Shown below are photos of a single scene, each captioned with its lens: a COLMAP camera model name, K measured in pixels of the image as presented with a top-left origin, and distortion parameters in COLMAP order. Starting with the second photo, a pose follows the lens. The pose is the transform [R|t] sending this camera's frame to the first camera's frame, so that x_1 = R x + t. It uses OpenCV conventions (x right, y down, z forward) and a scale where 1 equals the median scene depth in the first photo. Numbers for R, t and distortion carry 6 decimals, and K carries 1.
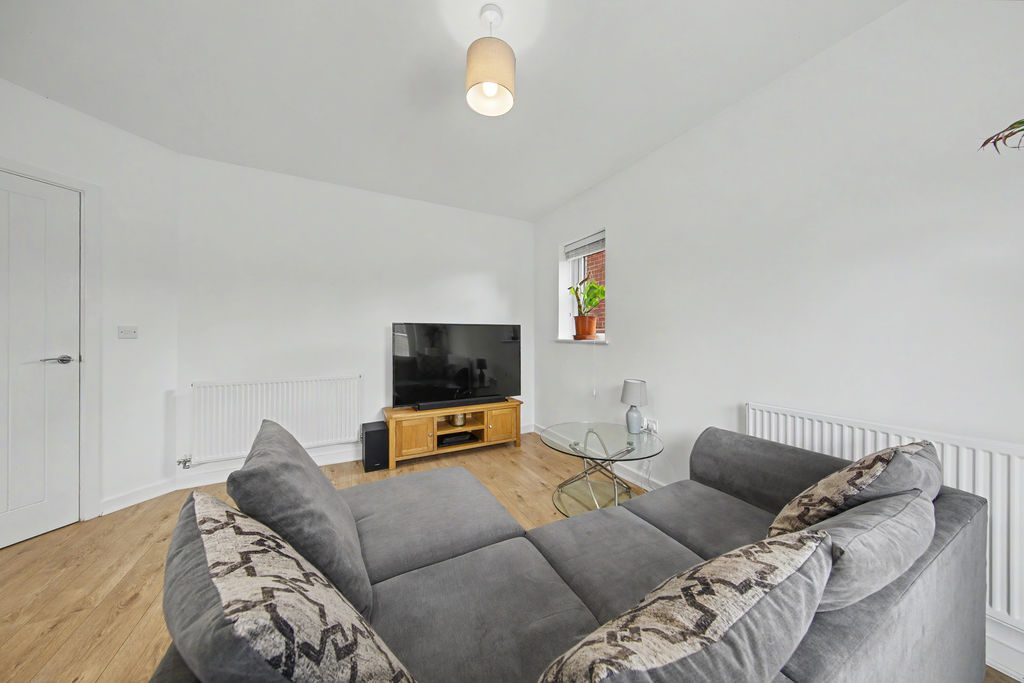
lens RADIAL K [[322.5, 0, 509.6], [0, 322.5, 338.2], [0, 0, 1]] dist [-0.000204, -0.000037]
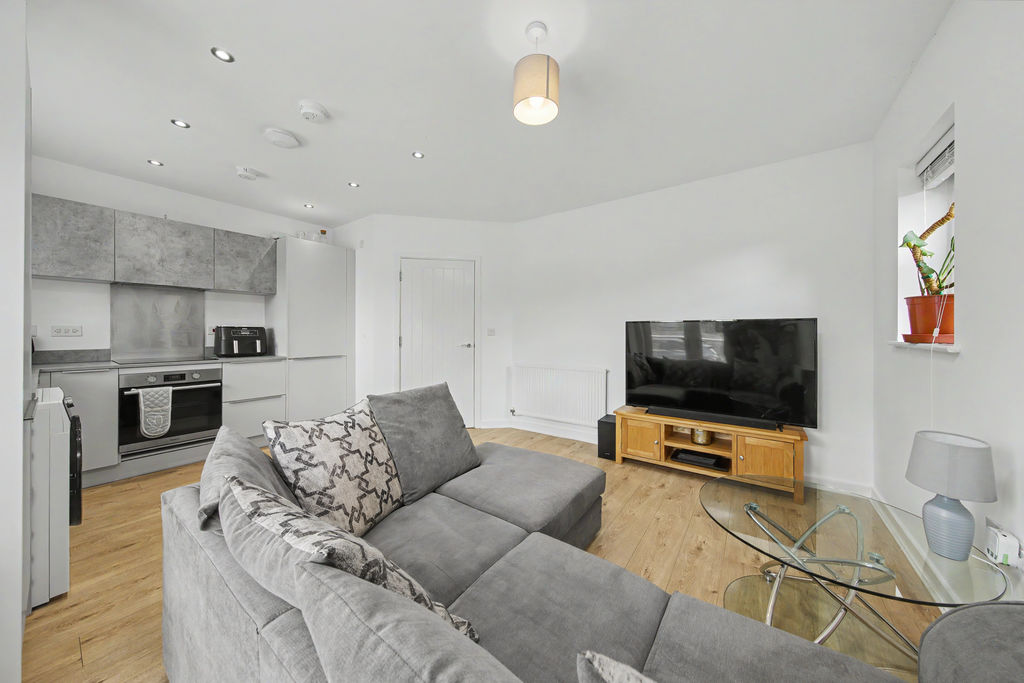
lens RADIAL K [[336.1, 0, 516.4], [0, 336.1, 334.0], [0, 0, 1]] dist [0.000690, 0.000044]
pose [[0.454215, 0.003737, -0.890884, 0.437703], [-0.007228, 0.999974, 0.000509, -0.006300], [0.890863, 0.006208, 0.454230, 0.211672]]
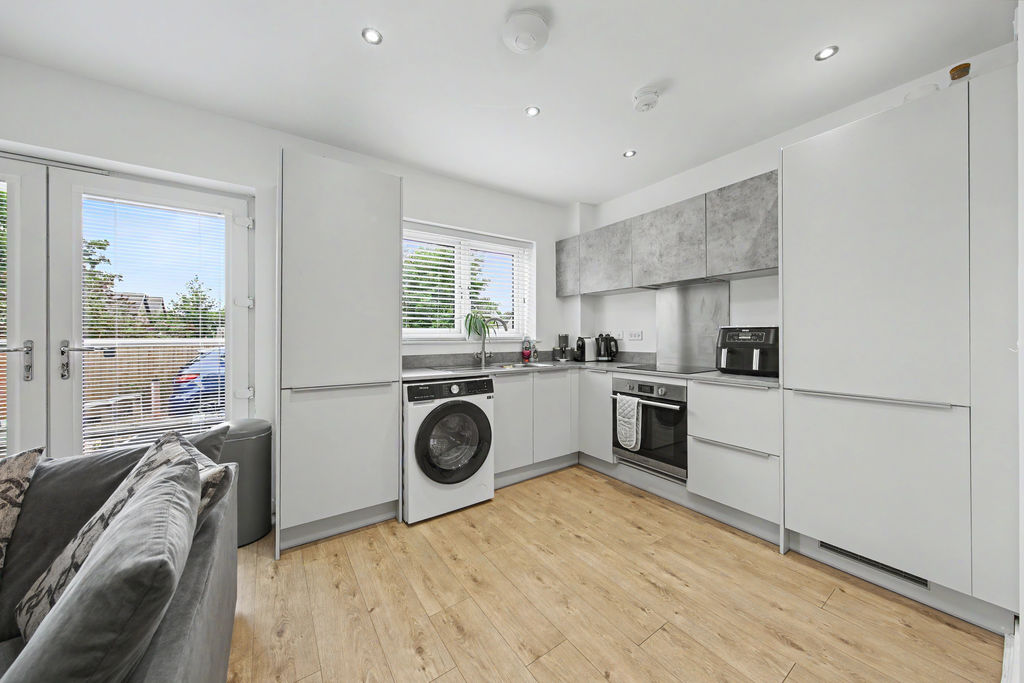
lens RADIAL K [[356.7, 0, 515.4], [0, 356.7, 333.5], [0, 0, 1]] dist [0.001232, -0.000003]
pose [[-0.991124, 0.004133, -0.132876, -0.465985], [0.004432, 0.999988, -0.001957, -0.010951], [0.132867, -0.002529, -0.991131, 0.626608]]
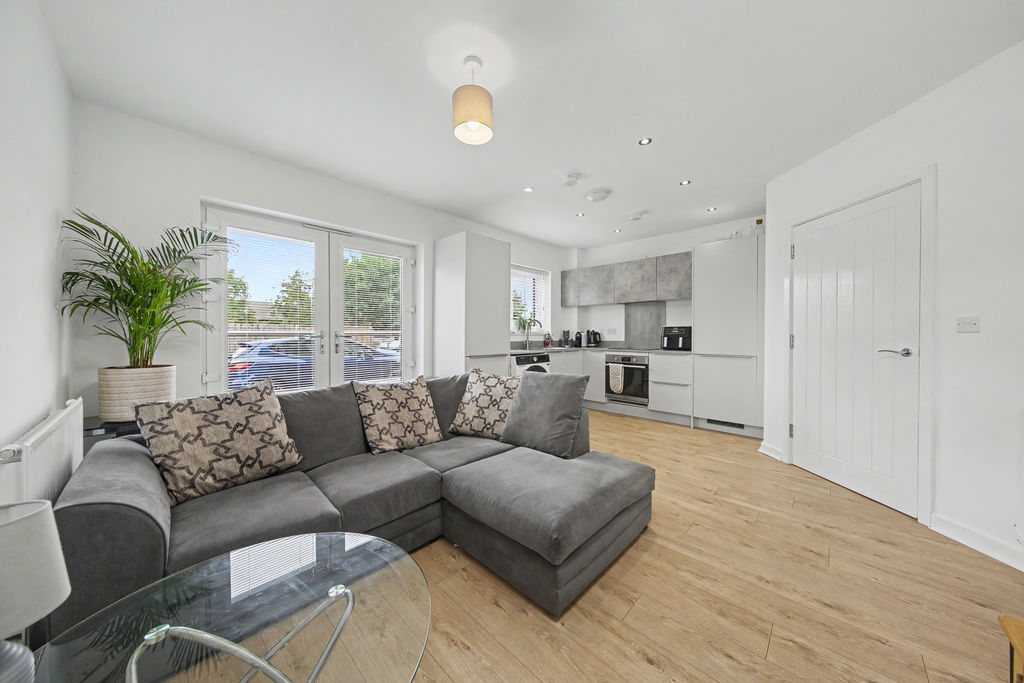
lens RADIAL K [[336.1, 0, 516.4], [0, 336.1, 334.0], [0, 0, 1]] dist [0.000690, 0.000044]
pose [[-0.944934, 0.001492, -0.327257, 0.104810], [-0.000672, 0.999979, 0.006499, 0.000045], [0.327259, 0.006361, -0.944913, 1.112929]]
